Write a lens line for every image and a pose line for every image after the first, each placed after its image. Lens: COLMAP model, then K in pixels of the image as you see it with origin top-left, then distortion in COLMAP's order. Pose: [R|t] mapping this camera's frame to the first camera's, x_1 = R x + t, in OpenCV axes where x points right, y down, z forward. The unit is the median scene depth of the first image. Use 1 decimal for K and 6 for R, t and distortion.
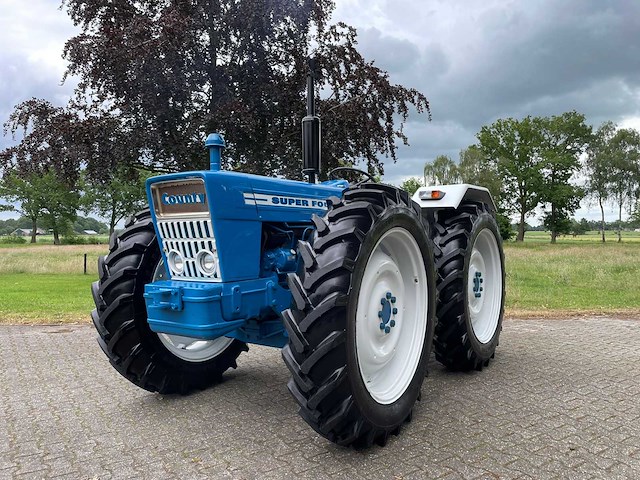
lens RADIAL K [[485.7, 0, 324.7], [0, 485.7, 235.3], [0, 0, 1]] dist [0.087425, -0.117848]
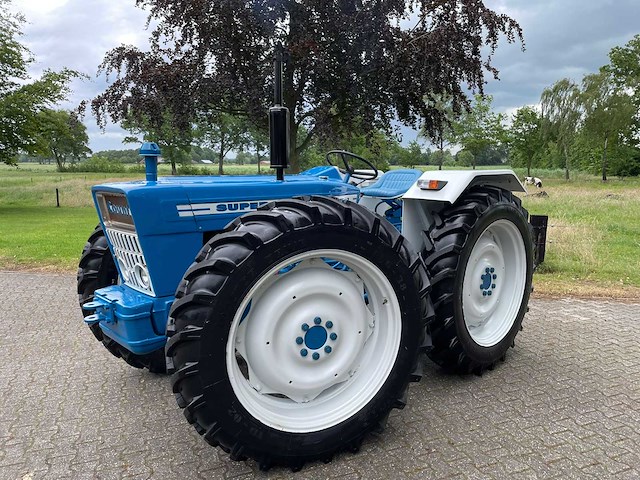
lens RADIAL K [[485.7, 0, 319.7], [0, 485.7, 240.3], [0, 0, 1]] dist [0.087425, -0.117848]
pose [[0.975292, 0.042728, -0.216746, 0.057427], [-0.009230, 0.988142, 0.153265, -0.030509], [0.220725, -0.147478, 0.964122, 0.022784]]
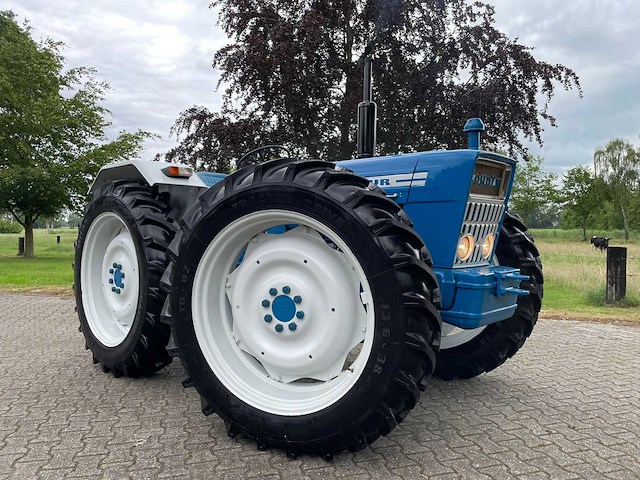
lens RADIAL K [[485.7, 0, 318.3], [0, 485.7, 228.1], [0, 0, 1]] dist [0.087425, -0.117848]
pose [[0.950699, 0.008585, -0.309997, 0.036415], [-0.009052, 0.999959, -0.000068, 0.004053], [0.309984, 0.002871, 0.950737, 0.006325]]
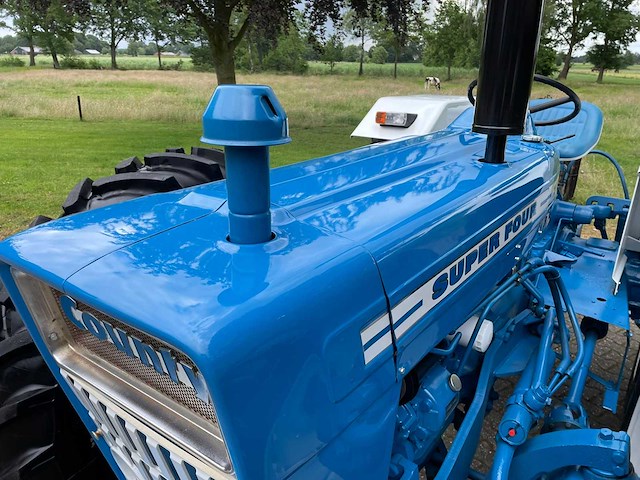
lens RADIAL K [[485.7, 0, 329.2], [0, 485.7, 241.4], [0, 0, 1]] dist [0.087425, -0.117848]
pose [[0.999396, 0.031381, -0.014960, -0.032538], [-0.024299, 0.938297, 0.344975, -0.039392], [0.024862, -0.344403, 0.938493, 0.140361]]
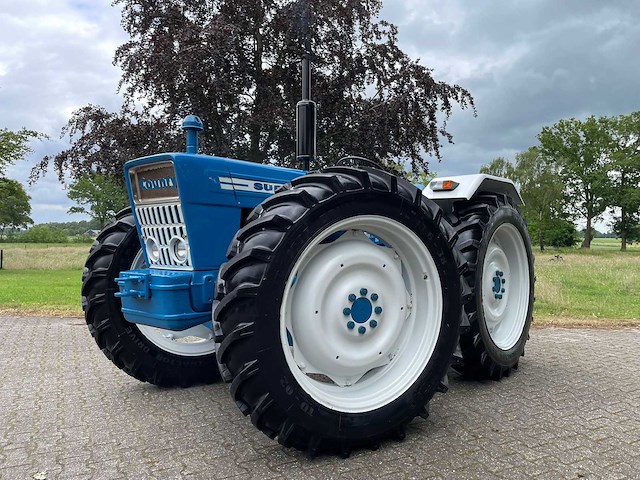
lens RADIAL K [[485.7, 0, 319.2], [0, 485.7, 228.9], [0, 0, 1]] dist [0.087425, -0.117848]
pose [[0.992651, 0.009924, -0.120602, 0.025648], [-0.012519, 0.999706, -0.020783, 0.005638], [0.120360, 0.022140, 0.992483, 0.015149]]
